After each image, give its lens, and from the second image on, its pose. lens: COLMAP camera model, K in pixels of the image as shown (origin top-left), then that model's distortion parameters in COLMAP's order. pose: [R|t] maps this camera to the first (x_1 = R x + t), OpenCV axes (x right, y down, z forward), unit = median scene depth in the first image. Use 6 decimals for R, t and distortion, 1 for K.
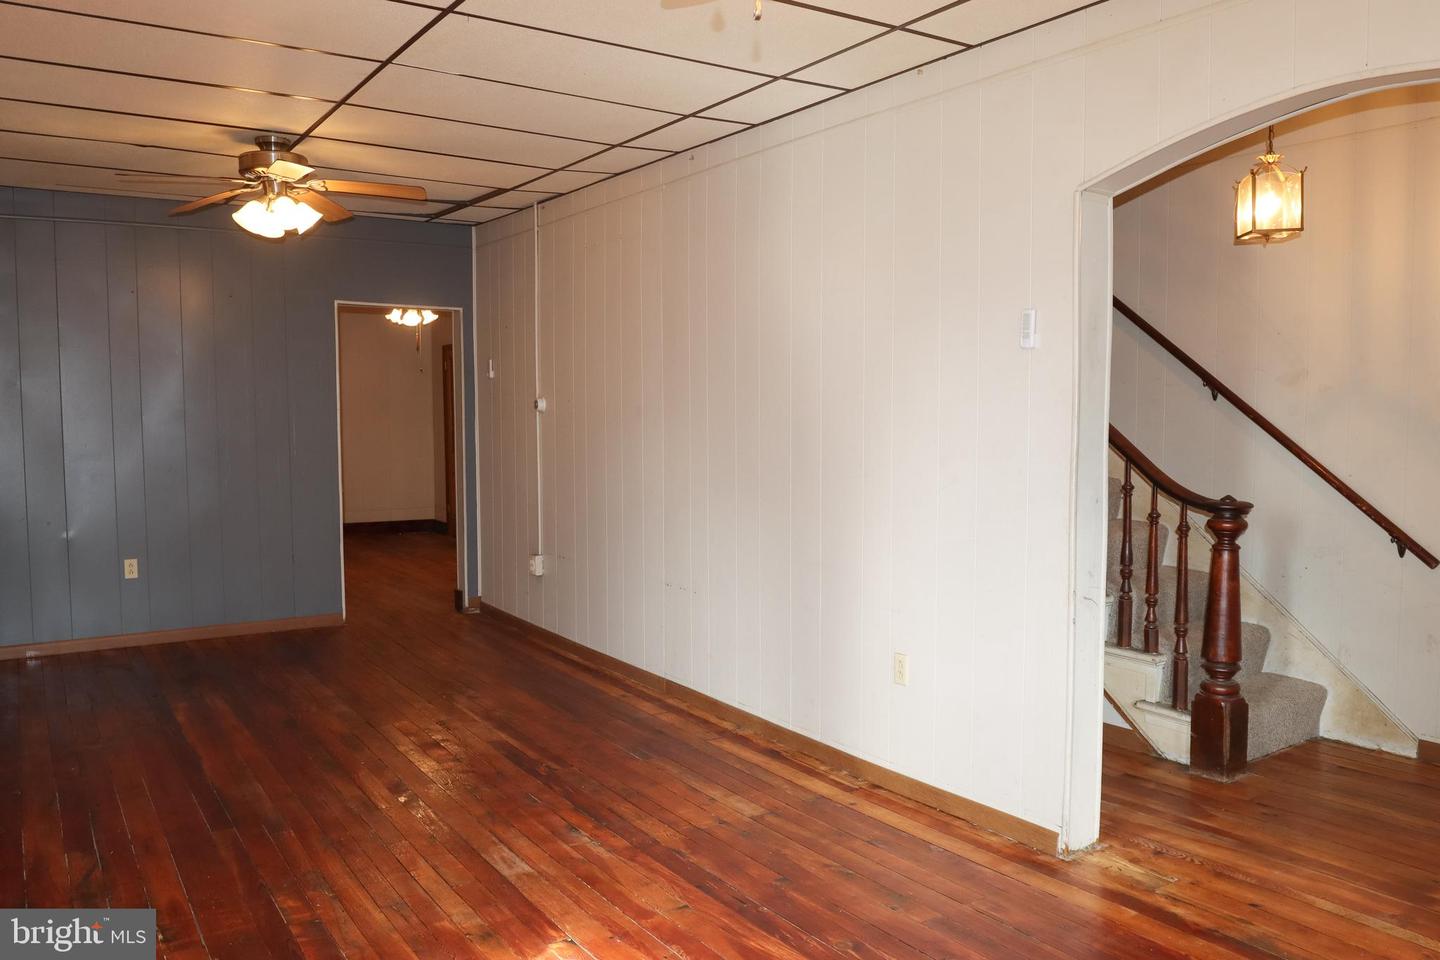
lens RADIAL K [[1084.6, 0, 724.9], [0, 1084.6, 477.8], [0, 0, 1]] dist [-0.023833, -0.004386]
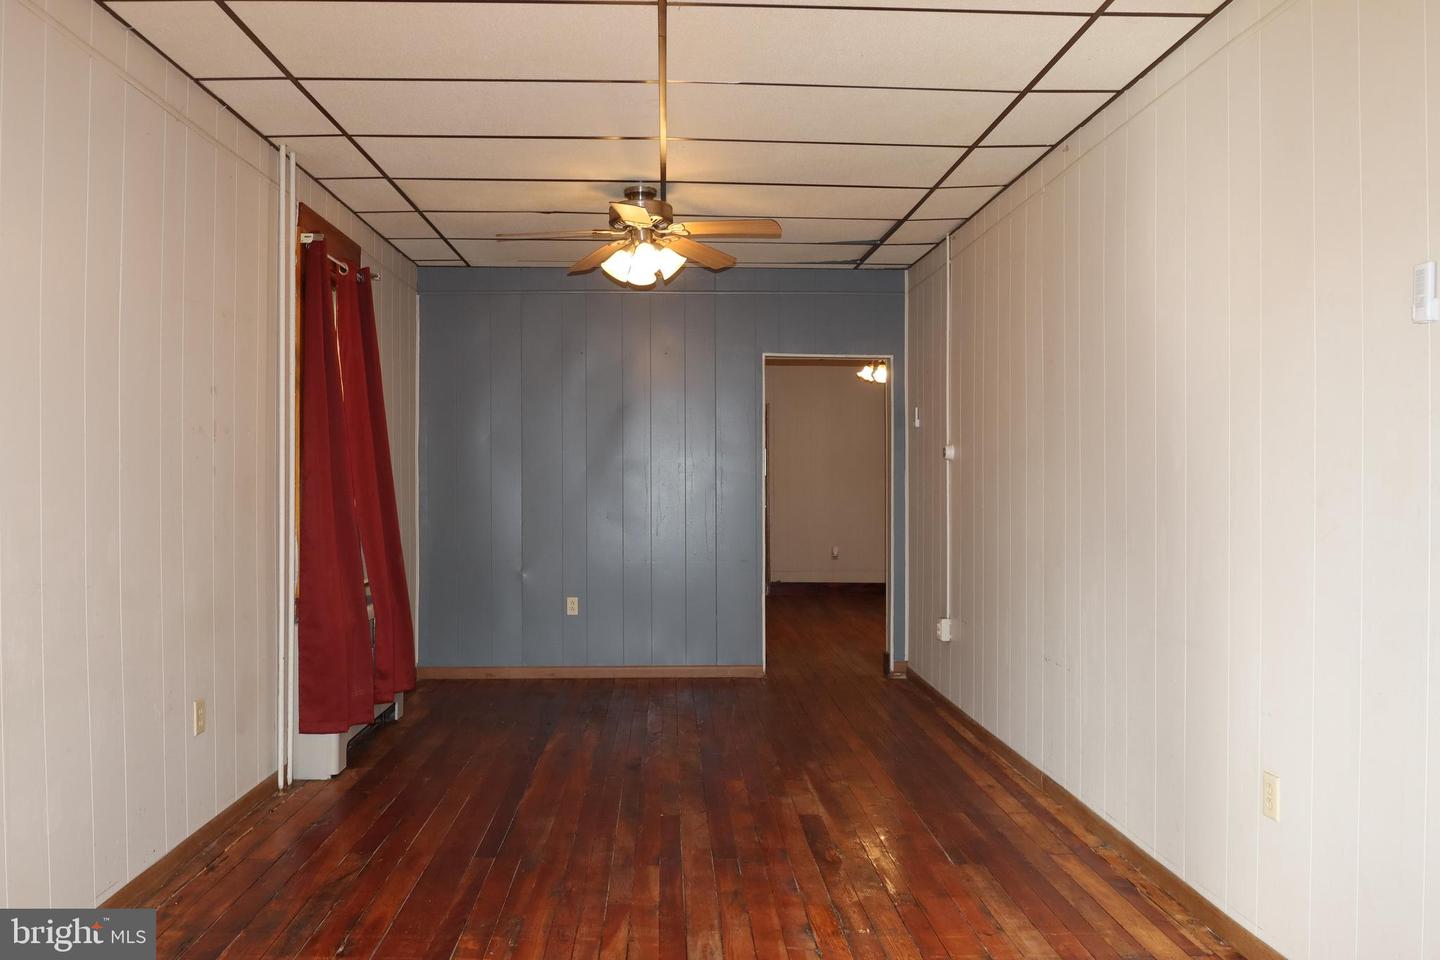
lens RADIAL K [[1084.6, 0, 718.1], [0, 1084.6, 483.1], [0, 0, 1]] dist [-0.023833, -0.004386]
pose [[0.860802, 0.002523, -0.508935, 0.170297], [-0.034645, 0.997959, -0.053650, 0.018761], [0.507760, 0.063814, 0.859132, 0.163987]]
